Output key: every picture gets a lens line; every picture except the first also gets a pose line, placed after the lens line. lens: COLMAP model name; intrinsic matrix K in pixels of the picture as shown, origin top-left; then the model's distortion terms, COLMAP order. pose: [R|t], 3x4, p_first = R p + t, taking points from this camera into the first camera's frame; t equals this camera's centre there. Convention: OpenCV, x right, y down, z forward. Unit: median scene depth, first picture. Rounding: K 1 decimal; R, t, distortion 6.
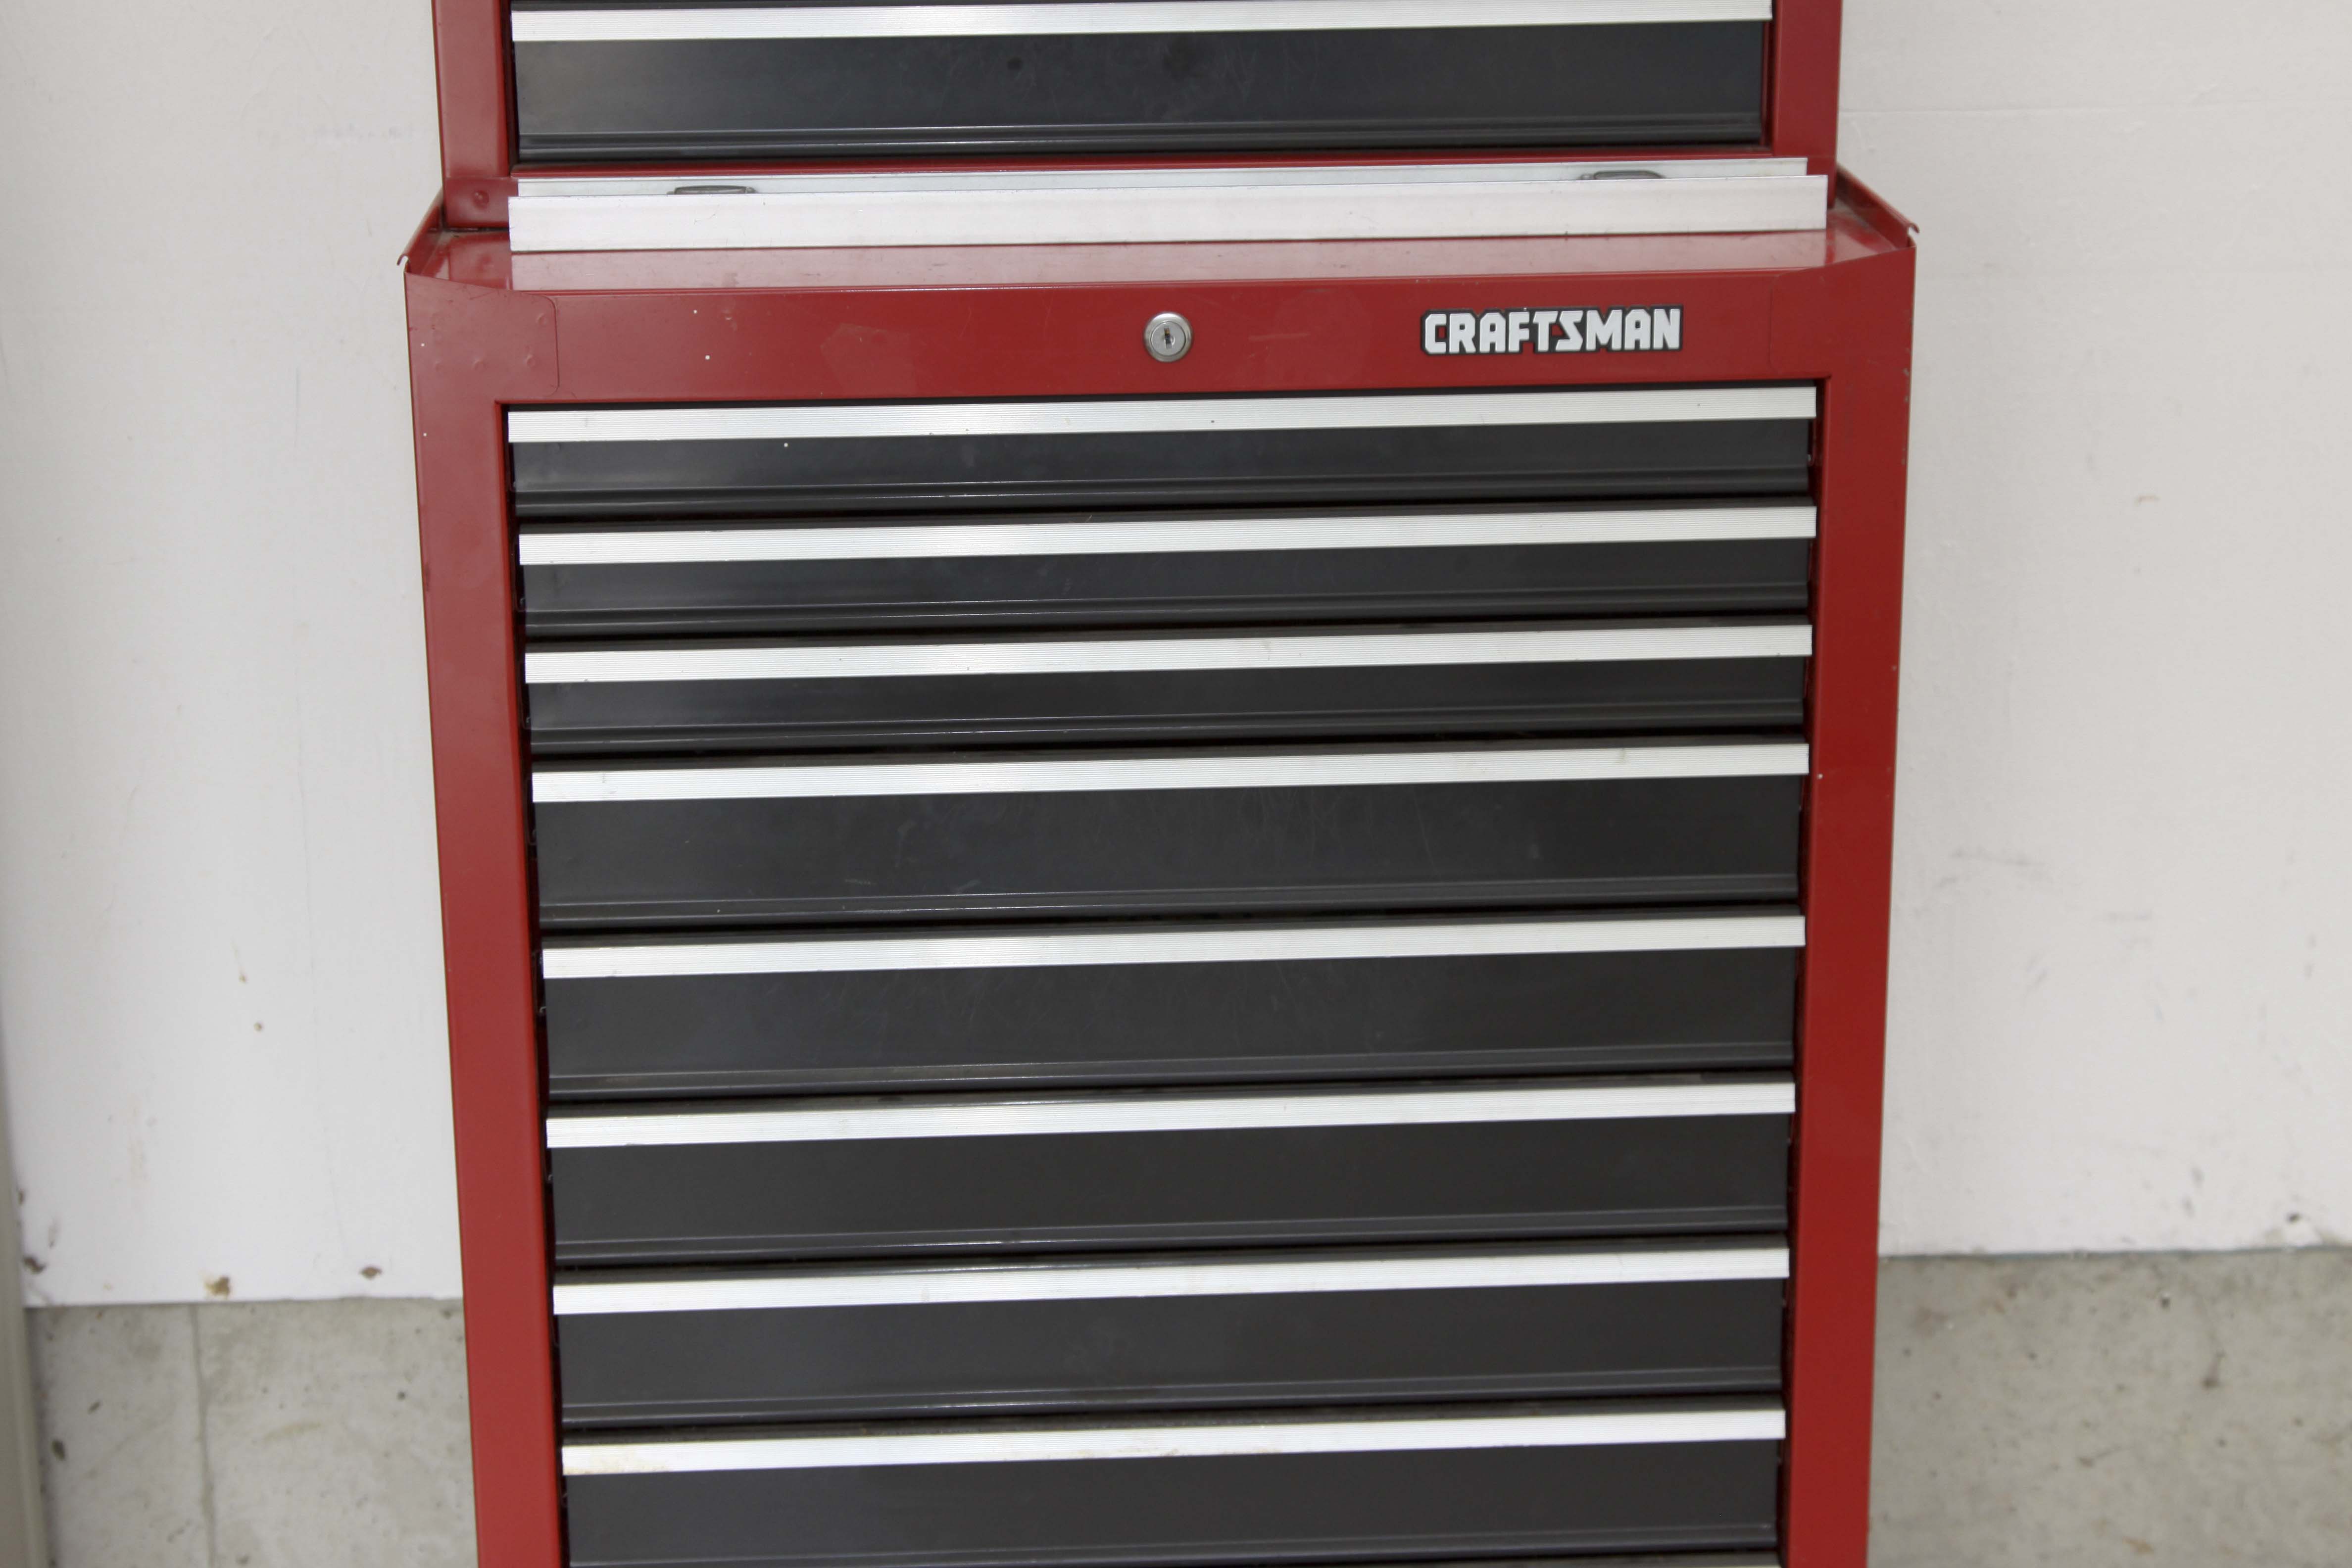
lens RADIAL K [[4517.5, 0, 1231.6], [0, 4517.5, 753.1], [0, 0, 1]] dist [0.081386, 0.000000]
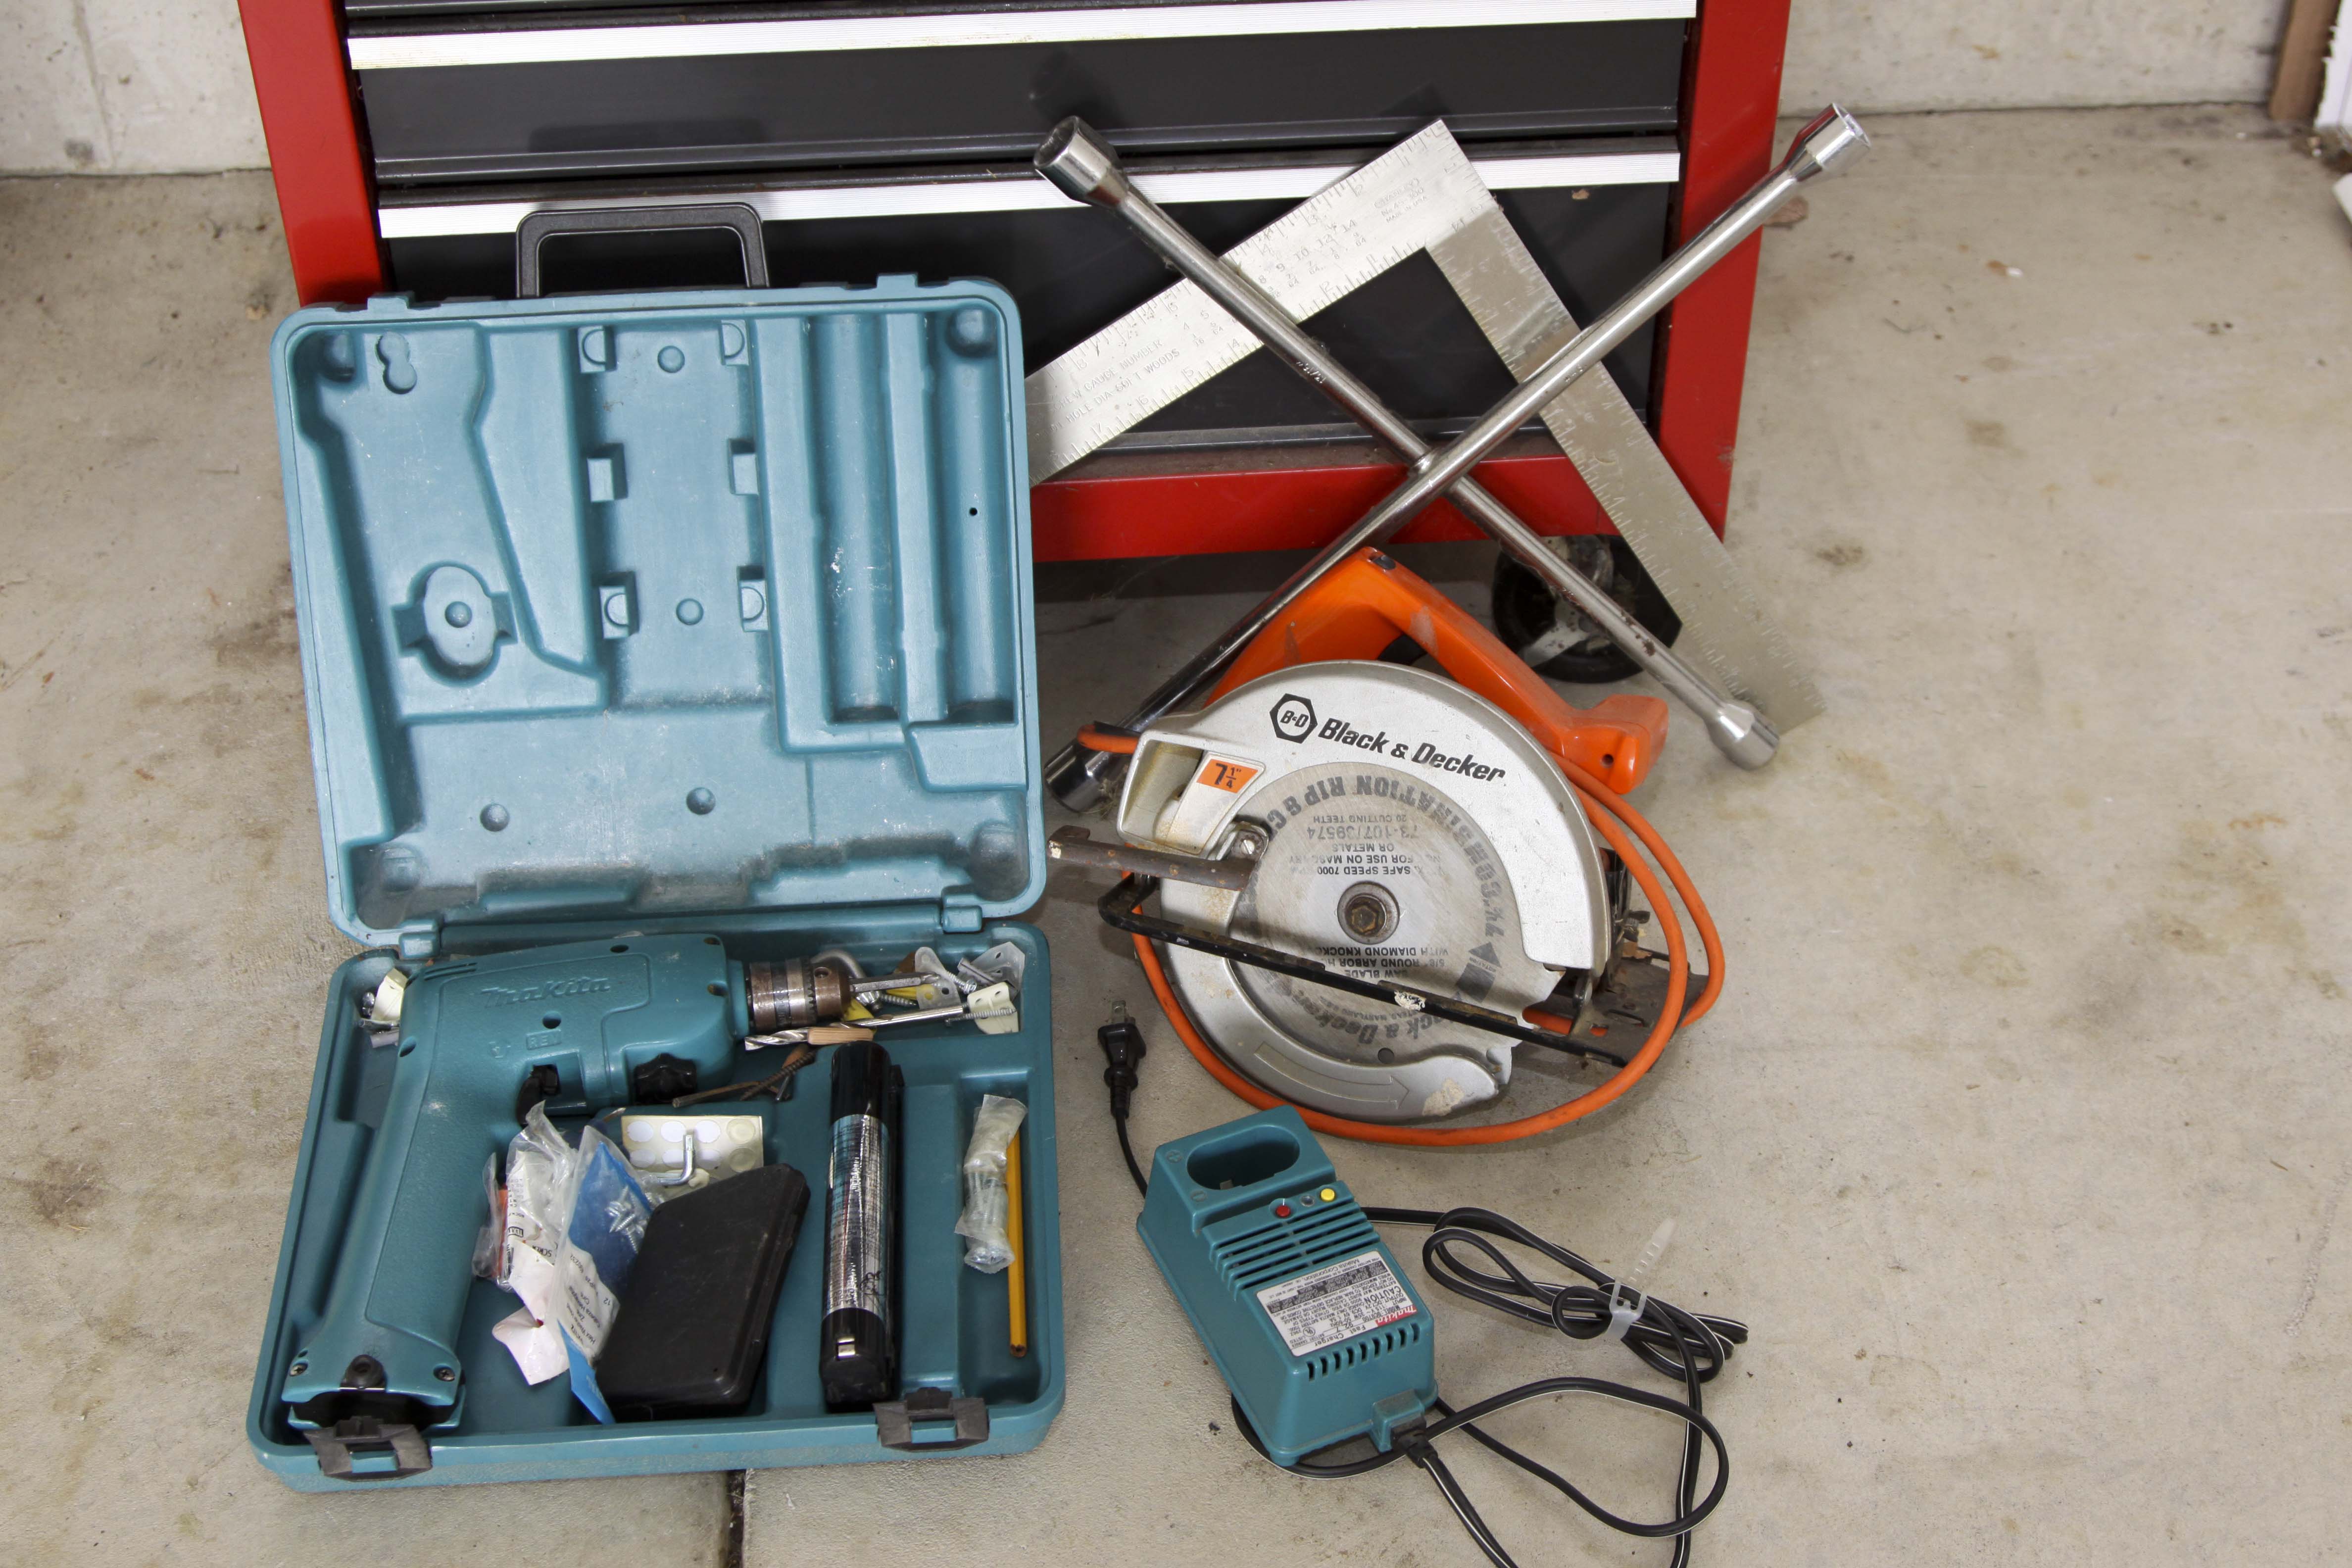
lens RADIAL K [[3399.8, 0, 1233.1], [0, 3399.8, 771.2], [0, 0, 1]] dist [-0.028540, 0.000000]
pose [[0.999545, -0.010546, 0.028276, 0.005991], [-0.002189, 0.909153, 0.416456, 0.003227], [-0.030099, -0.416328, 0.908716, 0.247575]]
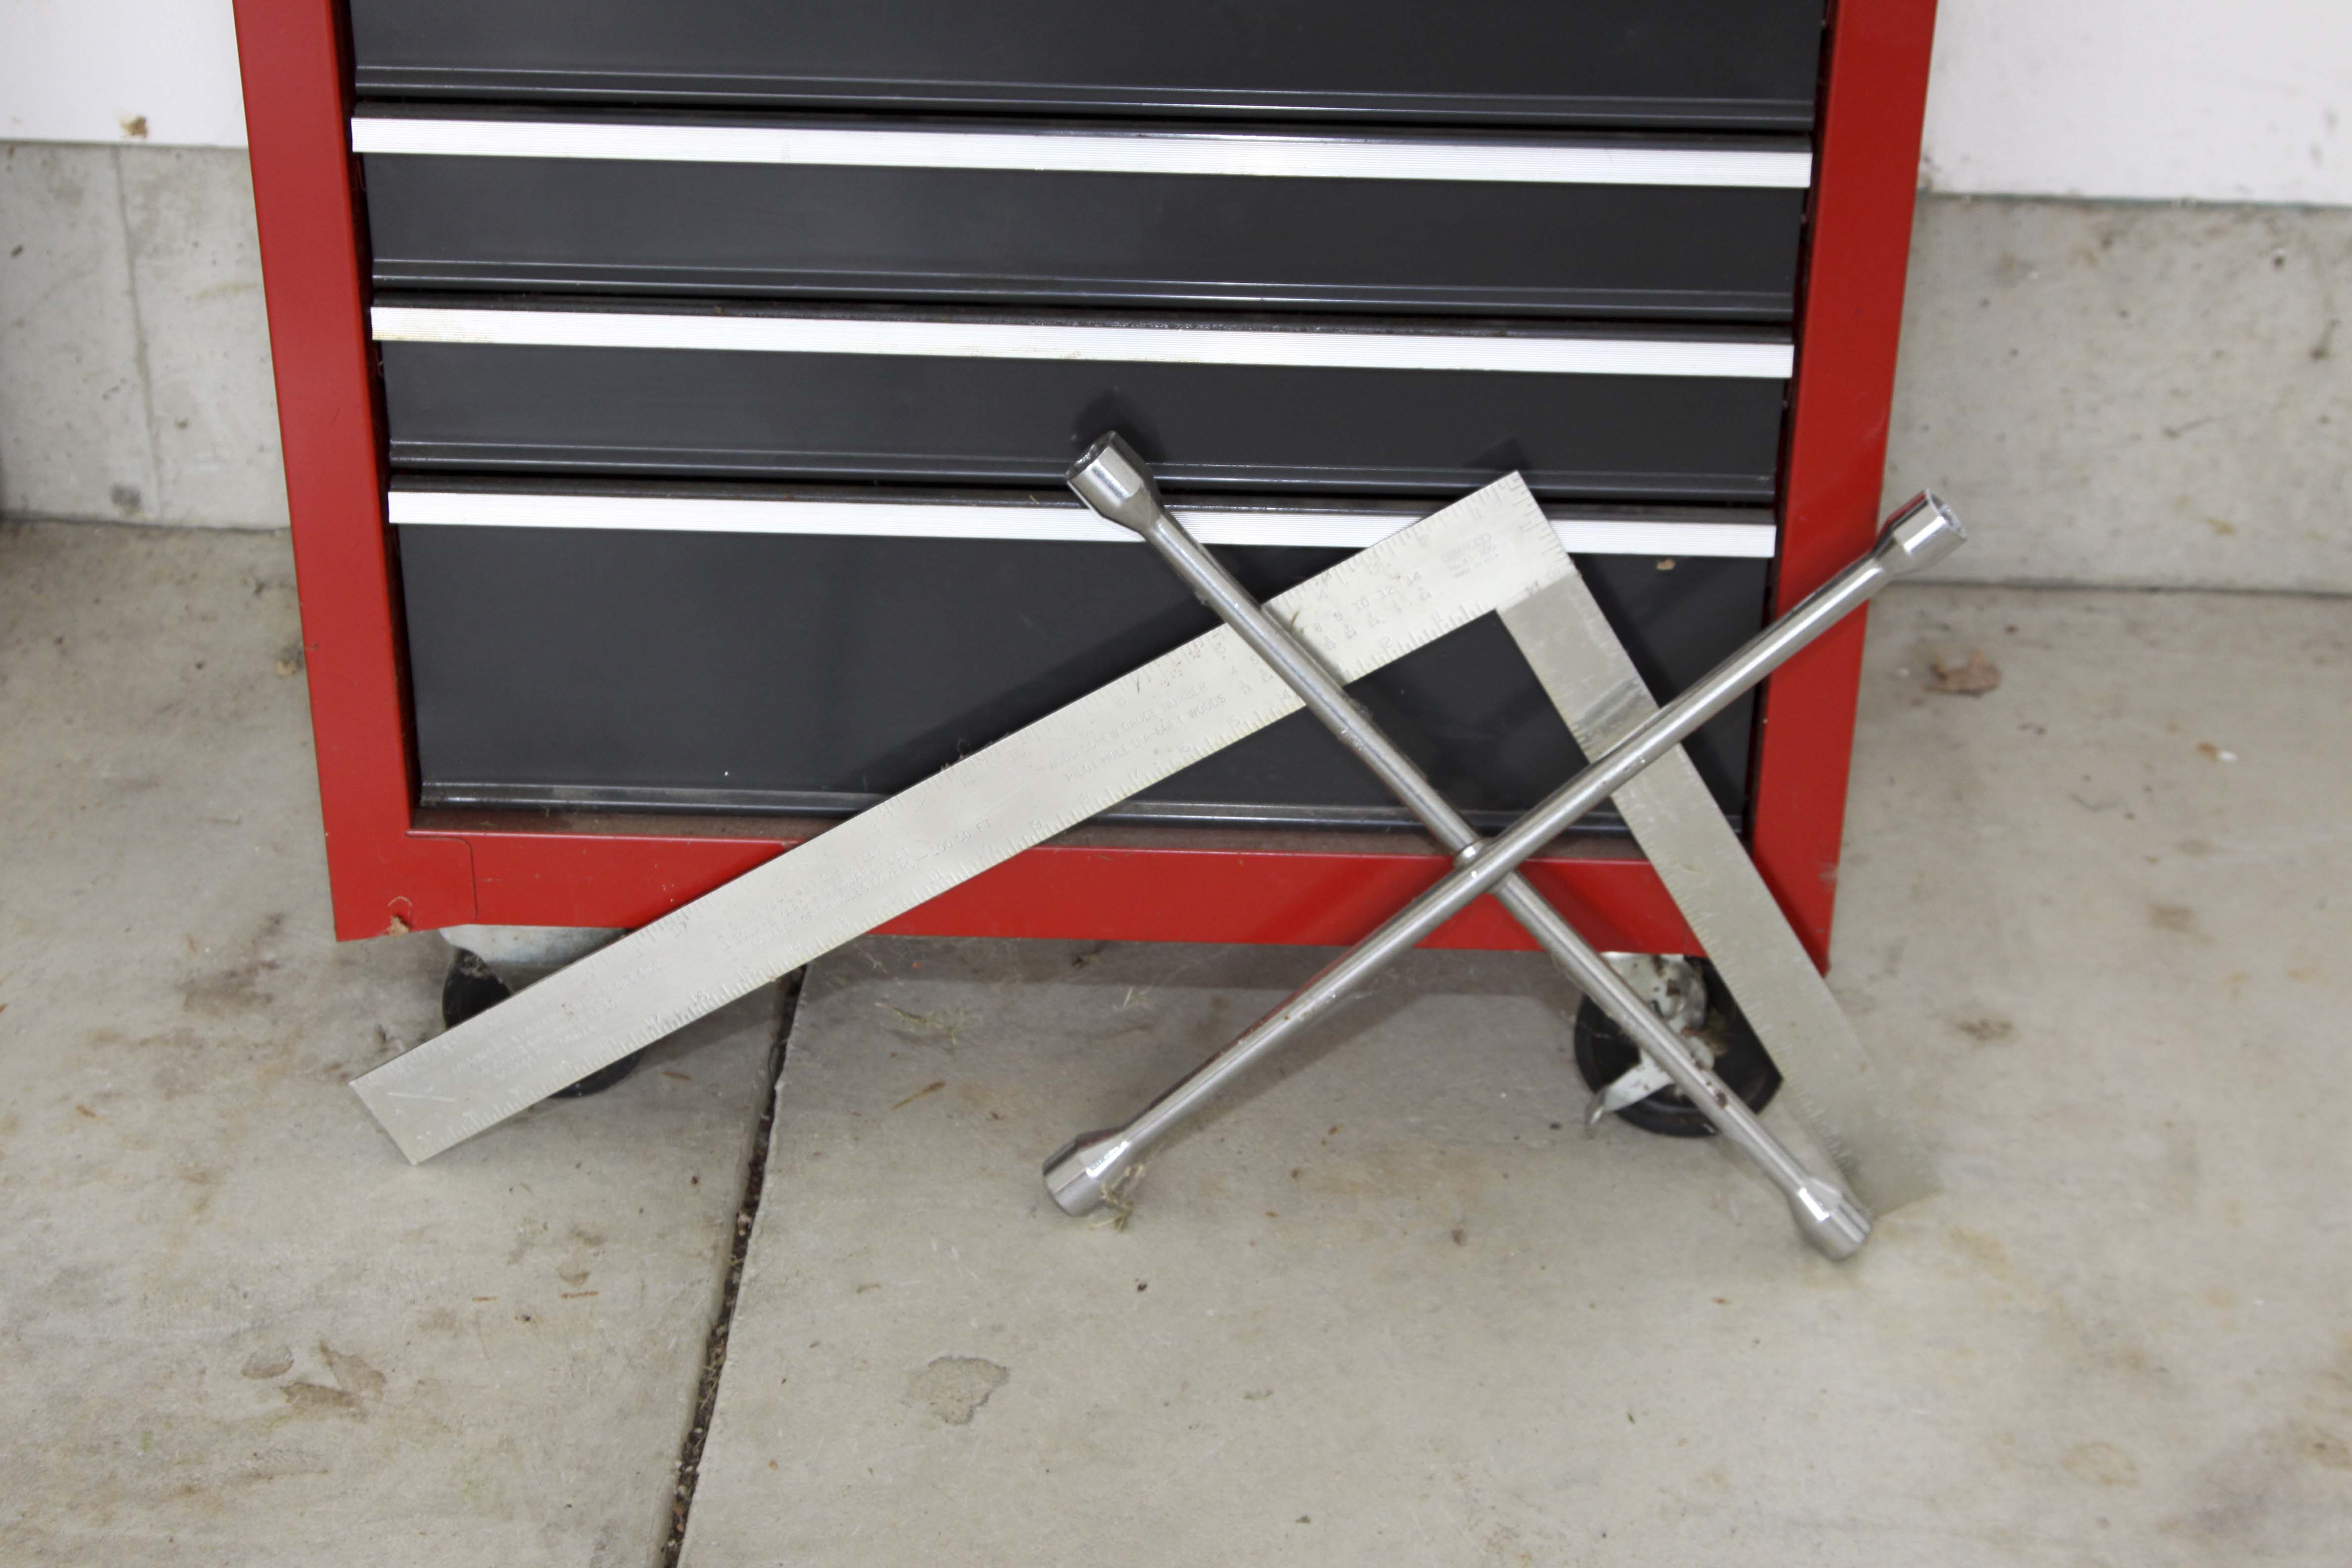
lens RADIAL K [[4078.9, 0, 1217.5], [0, 4078.9, 785.9], [0, 0, 1]] dist [0.033265, 0.000000]
pose [[0.996584, 0.061349, -0.055294, 0.048137], [-0.045959, 0.968209, 0.245883, 0.032415], [0.068620, -0.242502, 0.967721, 0.179508]]
